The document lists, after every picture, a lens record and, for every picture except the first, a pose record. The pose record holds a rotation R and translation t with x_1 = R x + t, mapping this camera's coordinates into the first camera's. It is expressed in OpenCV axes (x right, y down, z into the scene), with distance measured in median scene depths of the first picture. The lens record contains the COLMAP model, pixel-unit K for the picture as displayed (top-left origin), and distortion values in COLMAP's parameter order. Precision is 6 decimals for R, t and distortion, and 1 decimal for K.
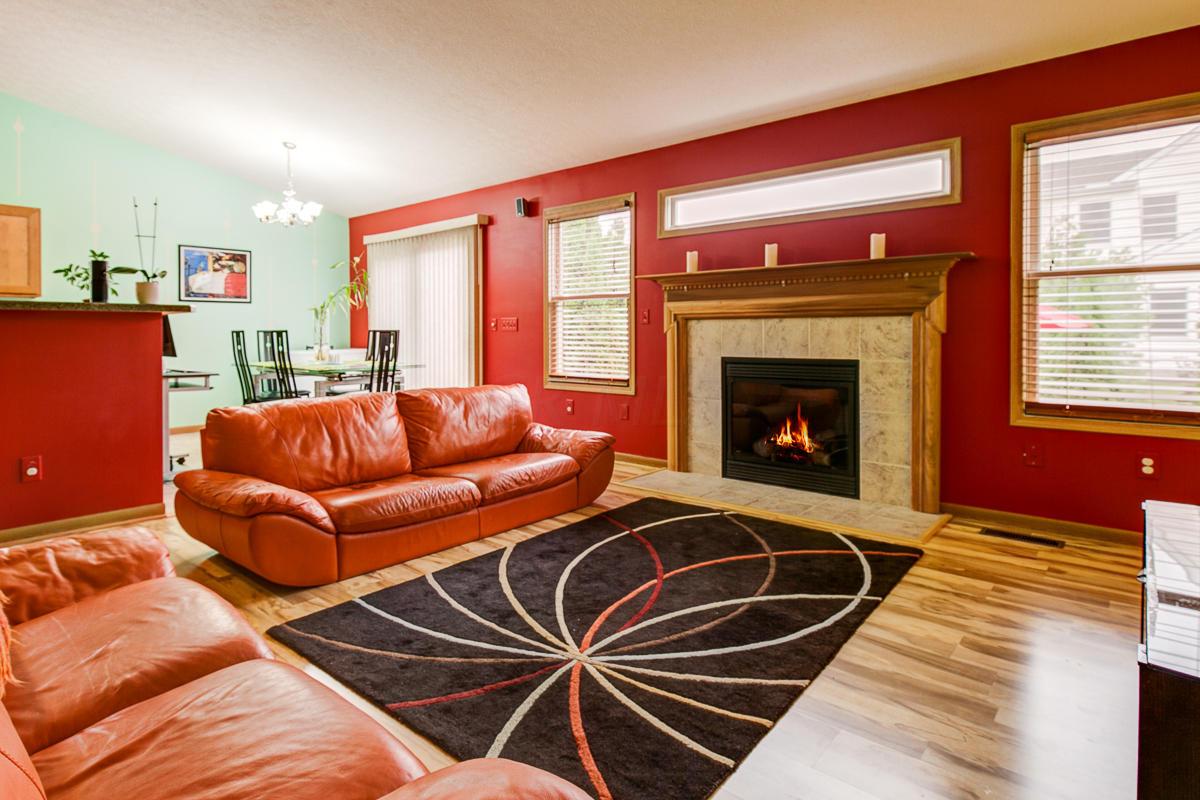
lens RADIAL K [[651.8, 0, 598.9], [0, 651.8, 338.0], [0, 0, 1]] dist [0.002451, 0.000196]
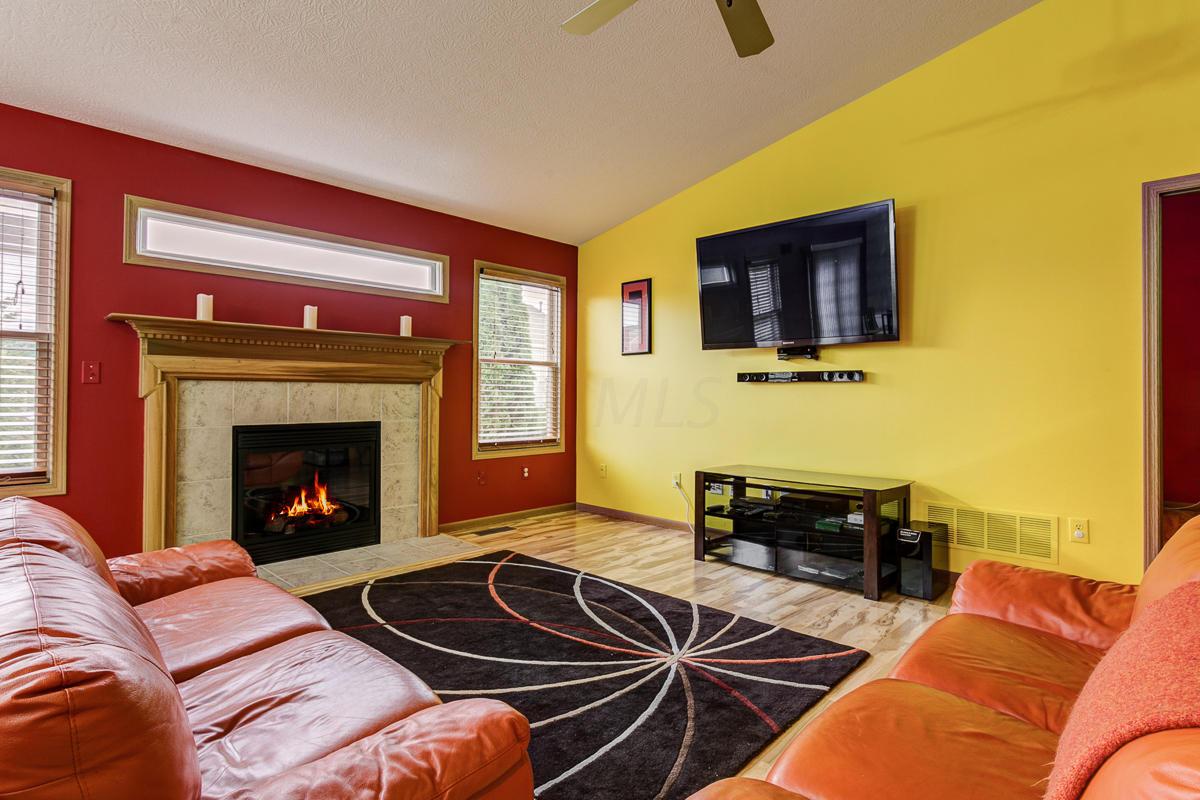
lens RADIAL K [[602.8, 0, 582.5], [0, 602.8, 387.6], [0, 0, 1]] dist [0.000784, -0.000090]
pose [[0.088497, 0.014685, 0.995968, -0.637471], [0.003196, 0.999882, -0.015027, -0.008674], [-0.996071, 0.004513, 0.088439, 0.562774]]
